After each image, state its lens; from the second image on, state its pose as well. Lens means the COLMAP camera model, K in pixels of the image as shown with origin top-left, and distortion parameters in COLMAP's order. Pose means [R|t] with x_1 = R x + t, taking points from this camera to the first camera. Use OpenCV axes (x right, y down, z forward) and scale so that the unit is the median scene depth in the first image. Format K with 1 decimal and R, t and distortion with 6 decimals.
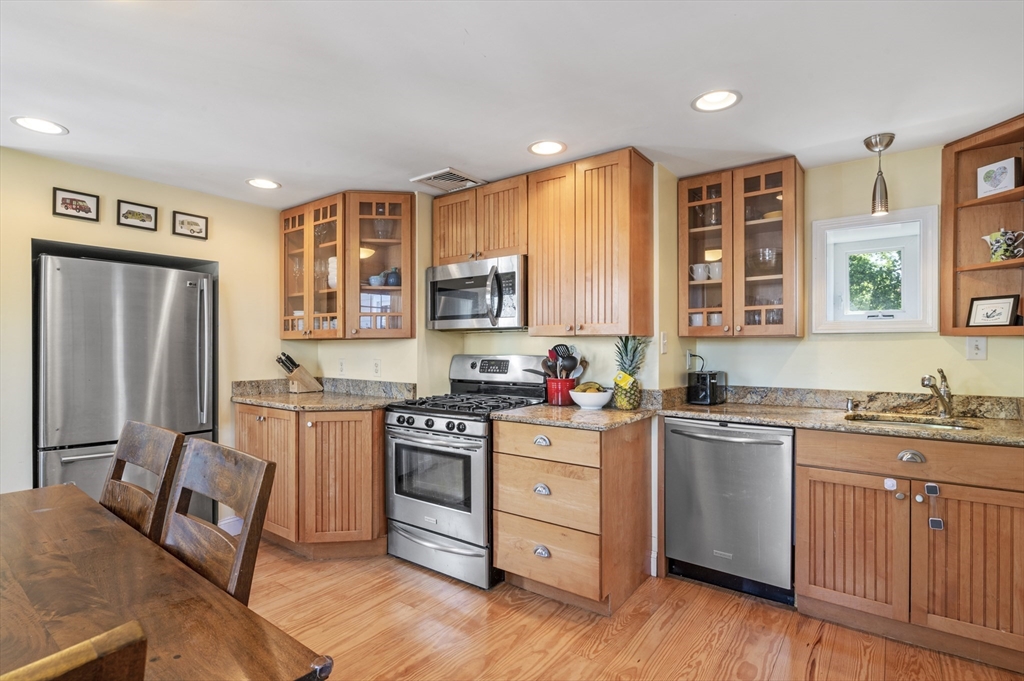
lens RADIAL K [[498.2, 0, 512.4], [0, 498.2, 345.7], [0, 0, 1]] dist [-0.007858, 0.000748]
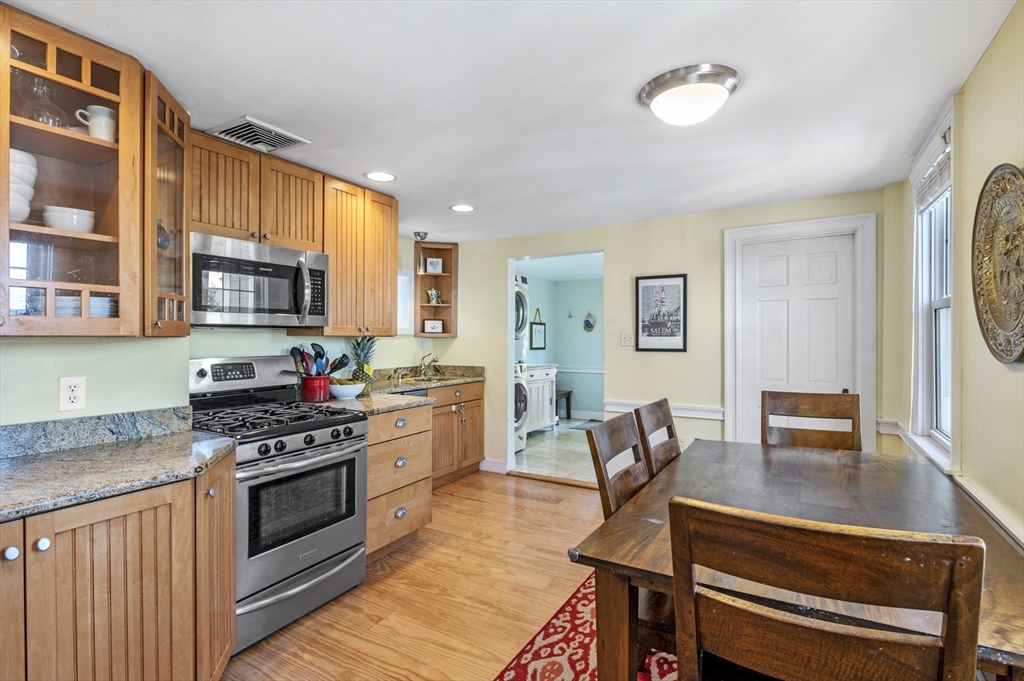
lens RADIAL K [[502.3, 0, 506.3], [0, 502.3, 337.4], [0, 0, 1]] dist [0.002188, -0.001581]
pose [[-0.112683, -0.001910, 0.993629, -1.015656], [-0.003642, 0.999992, 0.001509, -0.018608], [-0.993624, -0.003449, -0.112690, 0.744696]]
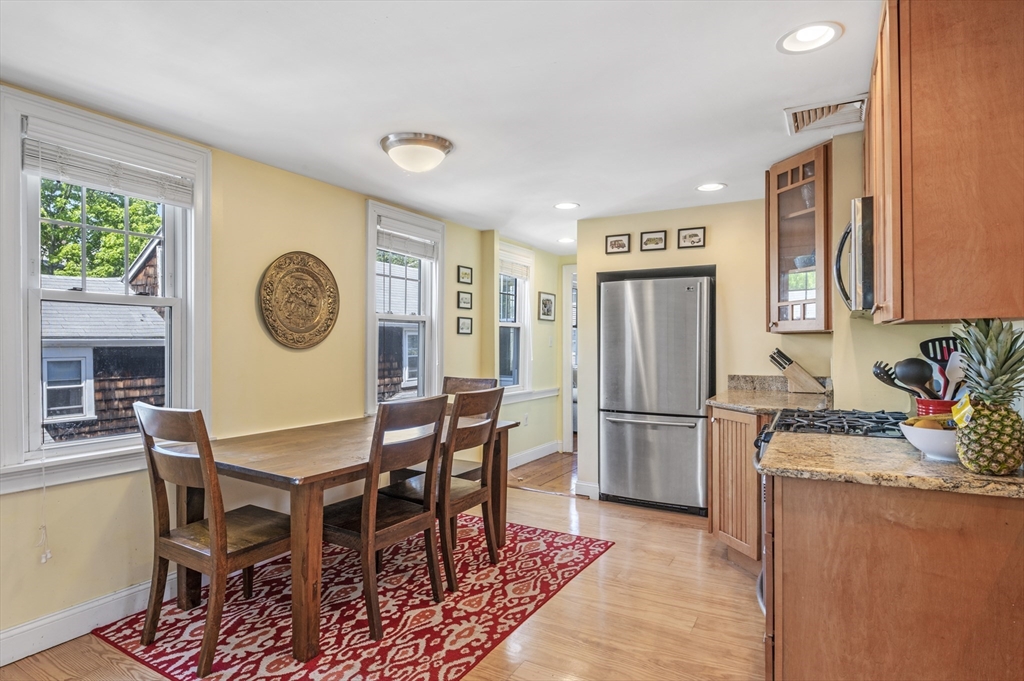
lens RADIAL K [[552.5, 0, 511.8], [0, 552.5, 340.8], [0, 0, 1]] dist [-0.007422, 0.000471]
pose [[0.135691, -0.002649, -0.990748, 0.646023], [0.001684, 0.999996, -0.002443, 0.002030], [0.990750, -0.001337, 0.135694, 0.451837]]
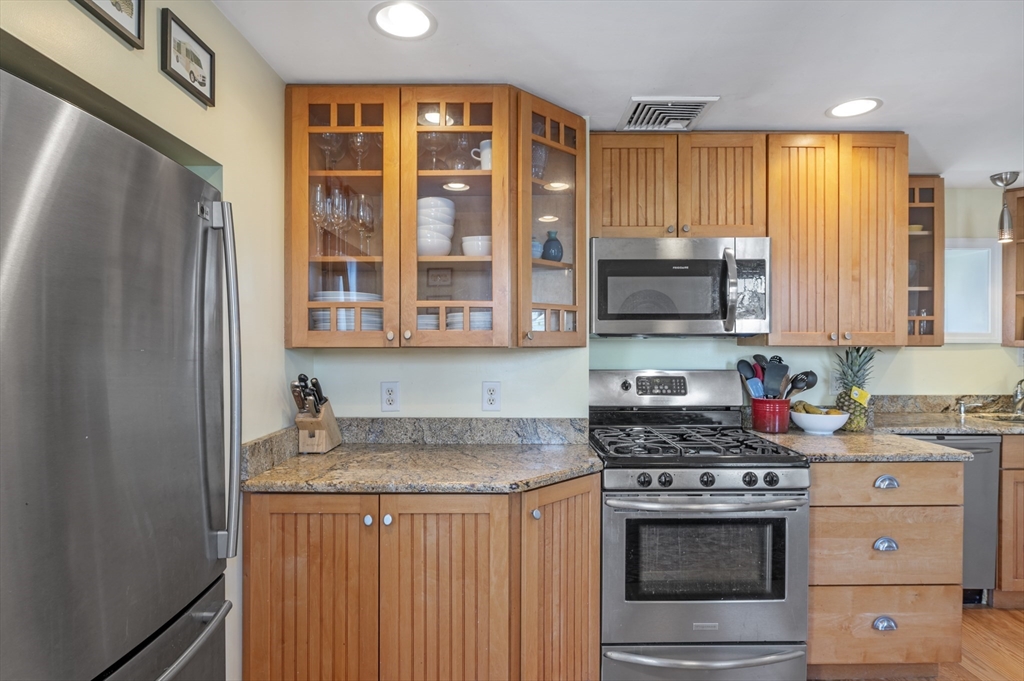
lens RADIAL K [[552.5, 0, 510.3], [0, 552.5, 344.3], [0, 0, 1]] dist [-0.007422, 0.000471]
pose [[0.800485, 0.001363, 0.599351, -0.785239], [-0.001575, 0.999999, -0.000171, -0.020439], [-0.599350, -0.000808, 0.800486, 0.559189]]
